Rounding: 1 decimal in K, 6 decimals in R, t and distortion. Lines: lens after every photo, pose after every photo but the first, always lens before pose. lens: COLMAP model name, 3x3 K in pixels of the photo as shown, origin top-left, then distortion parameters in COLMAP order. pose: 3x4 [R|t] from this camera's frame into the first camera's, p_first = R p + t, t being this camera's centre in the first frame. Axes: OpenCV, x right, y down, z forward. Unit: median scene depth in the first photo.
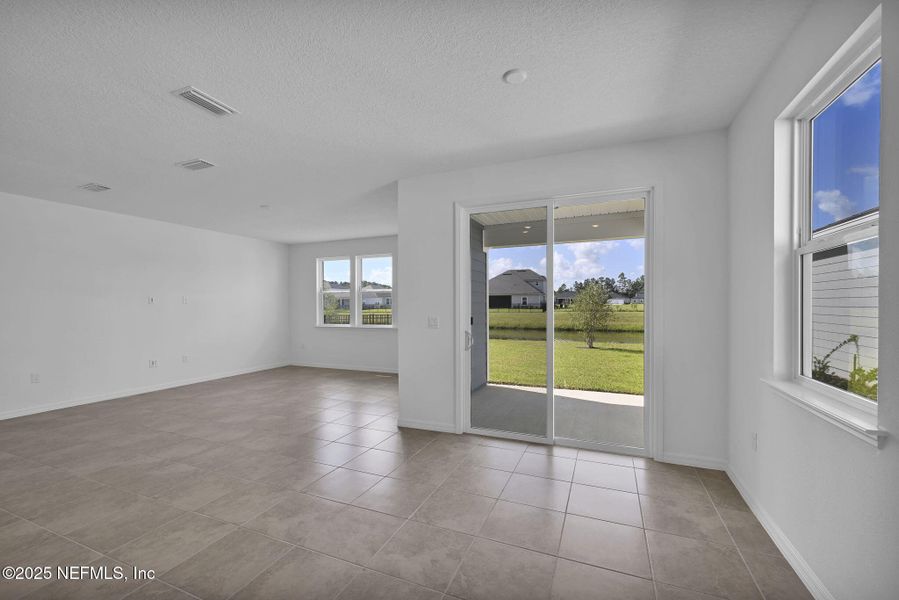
lens RADIAL K [[373.1, 0, 449.5], [0, 373.1, 300.0], [0, 0, 1]] dist [0.000204, 0.000033]
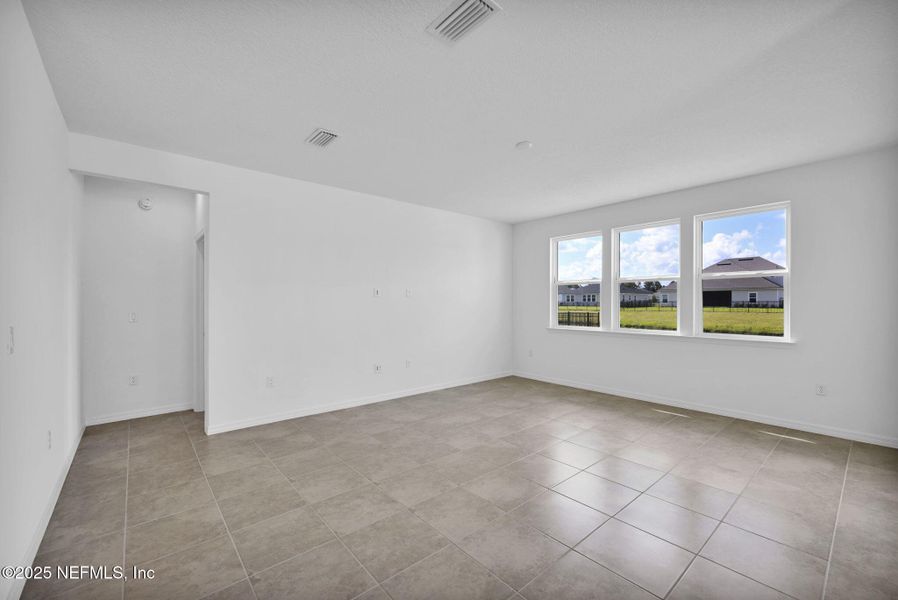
lens RADIAL K [[354.7, 0, 449.0], [0, 354.7, 300.0], [0, 0, 1]] dist [0.001230, 0.000176]
pose [[0.898873, 0.000892, -0.438208, -0.223016], [0.001862, 0.999981, 0.005855, 0.008641], [0.438205, -0.006079, 0.898855, 0.262802]]
